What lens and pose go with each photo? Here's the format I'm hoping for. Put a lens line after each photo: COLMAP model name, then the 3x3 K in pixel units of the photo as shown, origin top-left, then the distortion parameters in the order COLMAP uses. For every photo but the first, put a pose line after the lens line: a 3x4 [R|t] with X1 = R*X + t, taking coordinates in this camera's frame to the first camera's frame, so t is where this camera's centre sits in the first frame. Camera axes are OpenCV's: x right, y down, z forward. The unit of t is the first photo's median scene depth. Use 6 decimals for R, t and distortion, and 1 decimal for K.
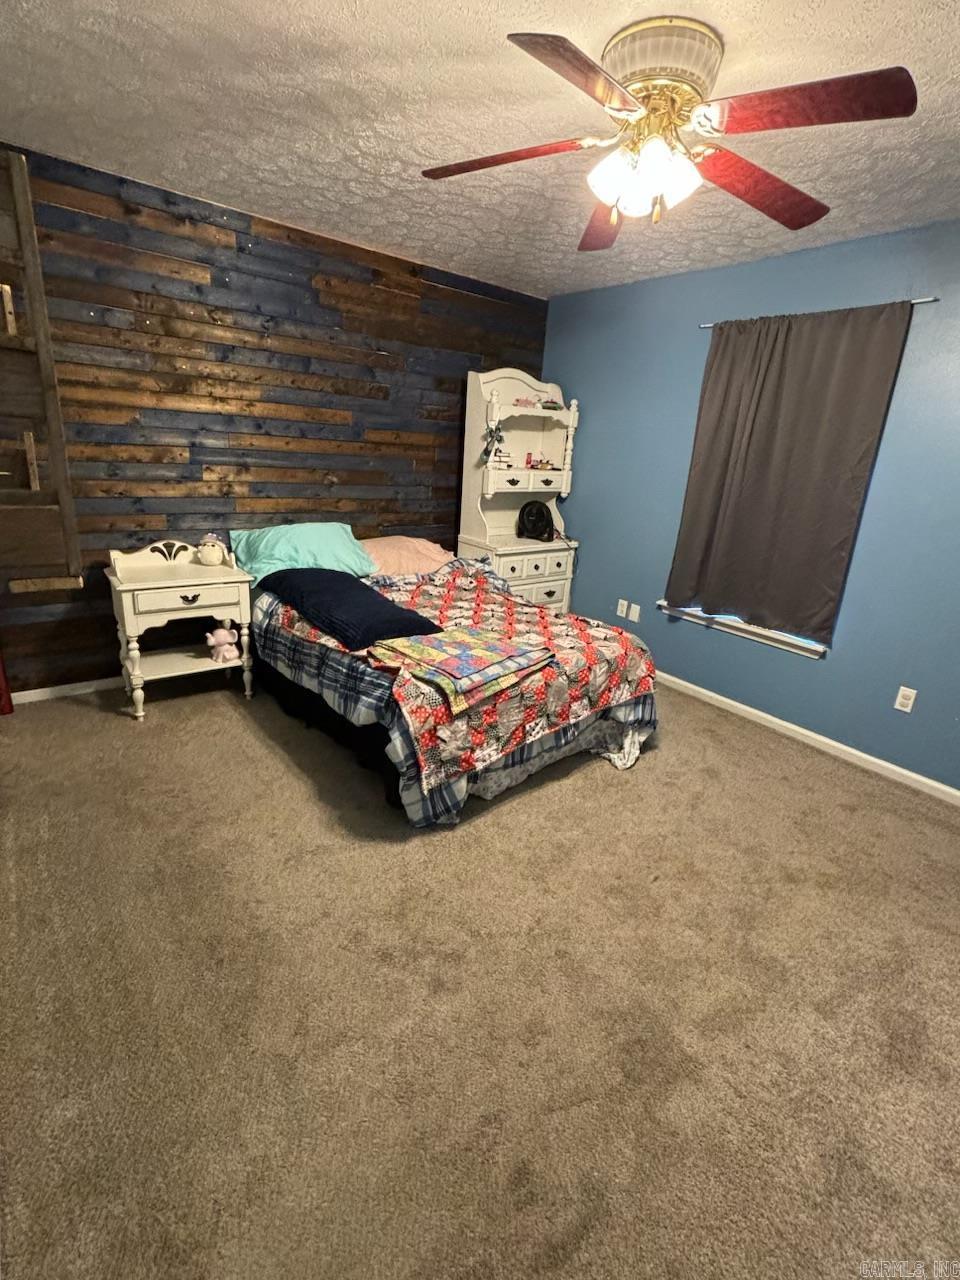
lens RADIAL K [[571.0, 0, 482.0], [0, 571.0, 640.7], [0, 0, 1]] dist [0.003973, 0.000096]
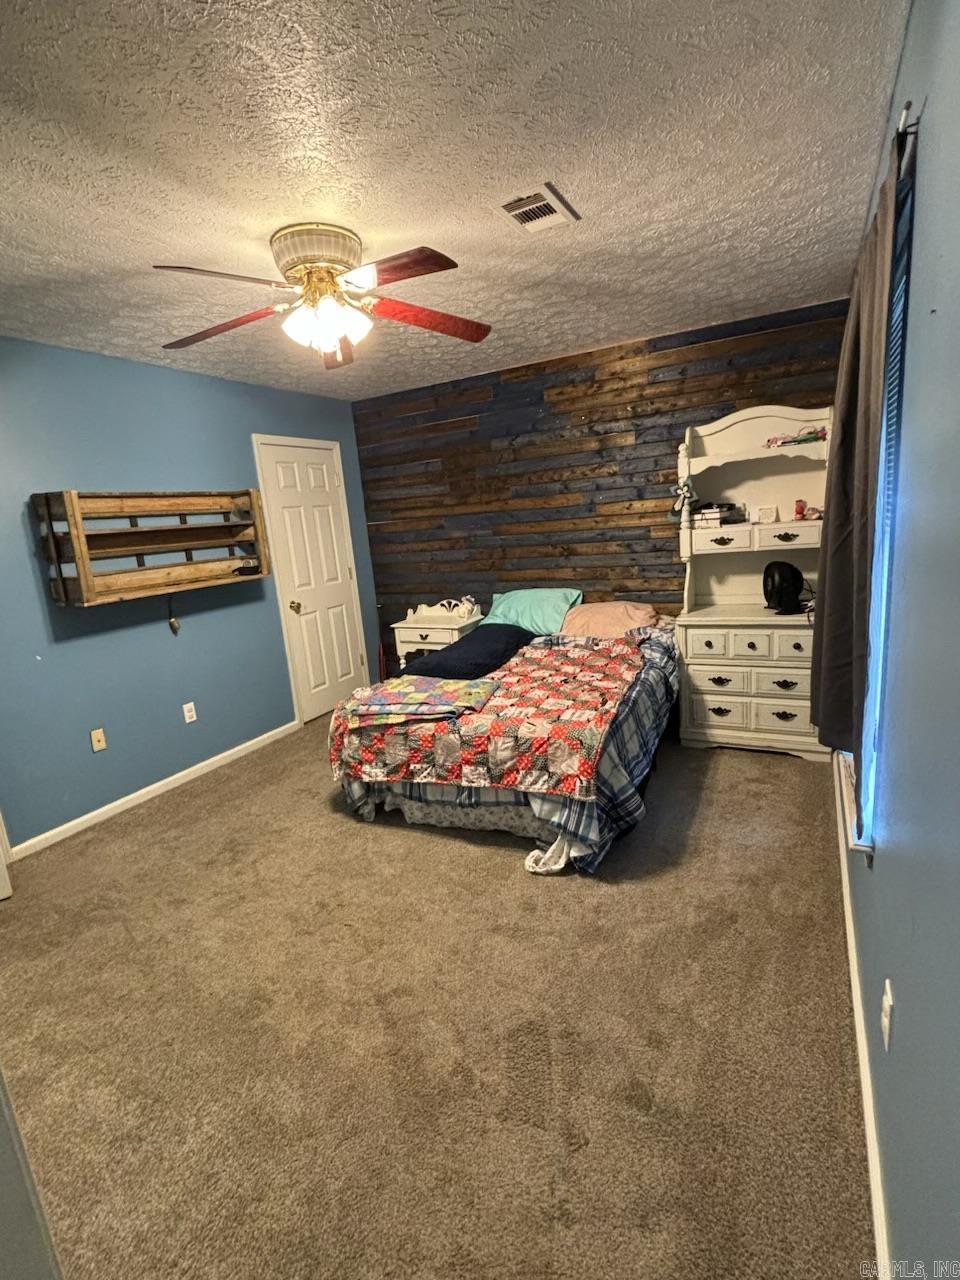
lens RADIAL K [[571.0, 0, 482.0], [0, 571.0, 640.7], [0, 0, 1]] dist [0.003973, 0.000096]
pose [[0.411733, 0.087645, -0.907080, 1.043136], [-0.188373, 0.982053, 0.009385, -0.118759], [0.891623, 0.167005, 0.420854, 0.554744]]
